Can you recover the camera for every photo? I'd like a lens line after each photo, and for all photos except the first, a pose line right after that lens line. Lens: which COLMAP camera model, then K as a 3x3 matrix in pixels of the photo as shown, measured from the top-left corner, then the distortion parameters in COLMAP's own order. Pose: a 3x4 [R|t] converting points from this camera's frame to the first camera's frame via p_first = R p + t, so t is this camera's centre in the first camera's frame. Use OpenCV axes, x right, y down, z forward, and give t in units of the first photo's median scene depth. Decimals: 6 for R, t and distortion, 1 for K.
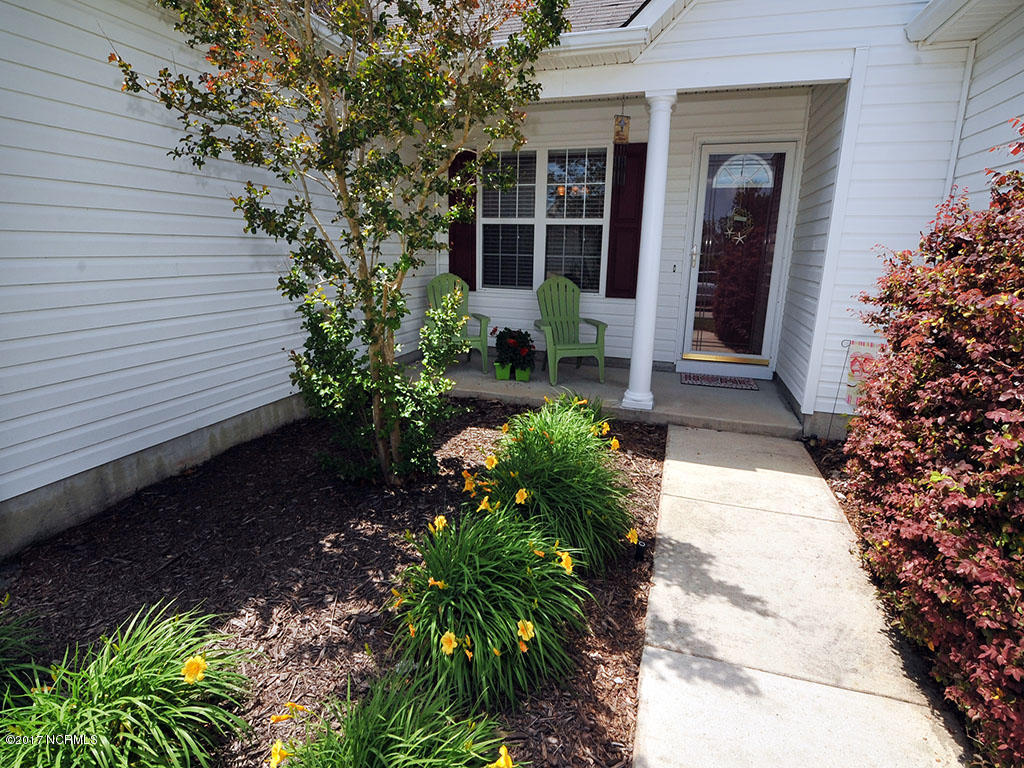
lens RADIAL K [[523.0, 0, 508.2], [0, 523.0, 383.1], [0, 0, 1]] dist [-0.003354, -0.001156]
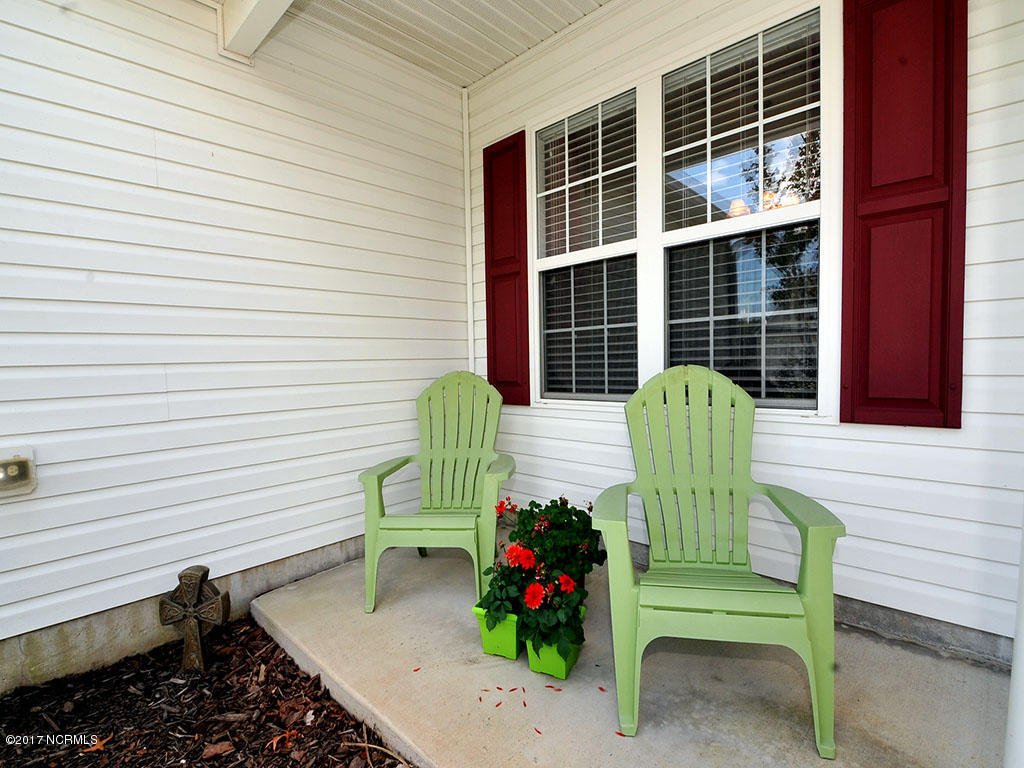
lens RADIAL K [[523.0, 0, 505.2], [0, 523.0, 389.3], [0, 0, 1]] dist [-0.003354, -0.001156]
pose [[0.902126, -0.018341, -0.431082, 0.135569], [-0.069524, 0.979862, -0.187182, -0.106644], [0.425834, 0.198832, 0.882684, 0.602408]]
